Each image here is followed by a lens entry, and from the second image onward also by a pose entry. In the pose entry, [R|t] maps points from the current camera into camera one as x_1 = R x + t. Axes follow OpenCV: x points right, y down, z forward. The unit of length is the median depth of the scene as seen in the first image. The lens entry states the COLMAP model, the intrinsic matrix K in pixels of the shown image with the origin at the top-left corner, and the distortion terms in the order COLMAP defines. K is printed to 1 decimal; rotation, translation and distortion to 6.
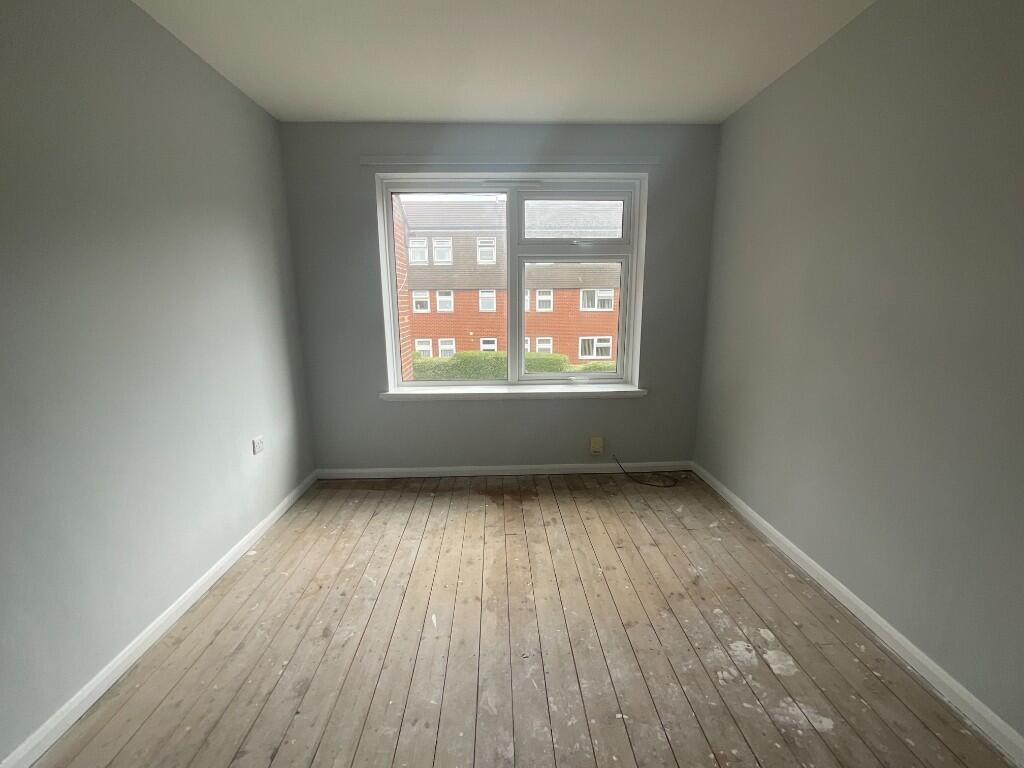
lens RADIAL K [[417.4, 0, 512.0], [0, 417.4, 384.0], [0, 0, 1]] dist [-0.014112, 0.009083]
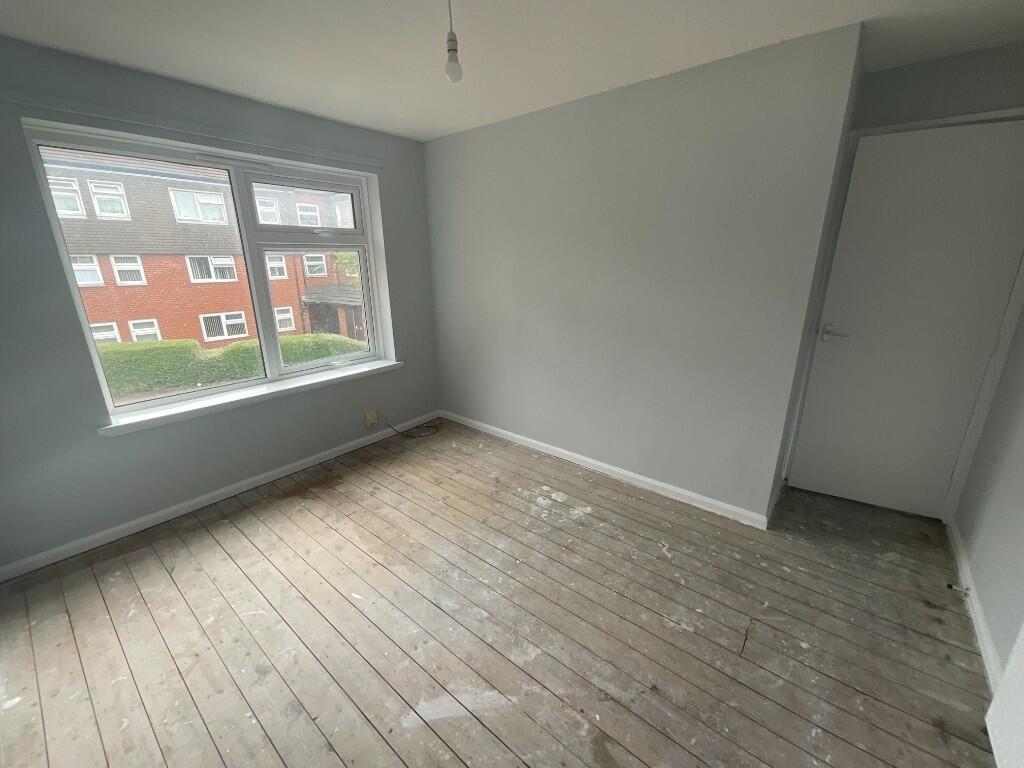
lens RADIAL K [[417.4, 0, 512.0], [0, 417.4, 384.0], [0, 0, 1]] dist [-0.014112, 0.009083]
pose [[0.663873, -0.216313, 0.715878, -0.389068], [0.156094, 0.976250, 0.150234, -0.060934], [-0.731373, 0.012008, 0.681872, -0.047804]]
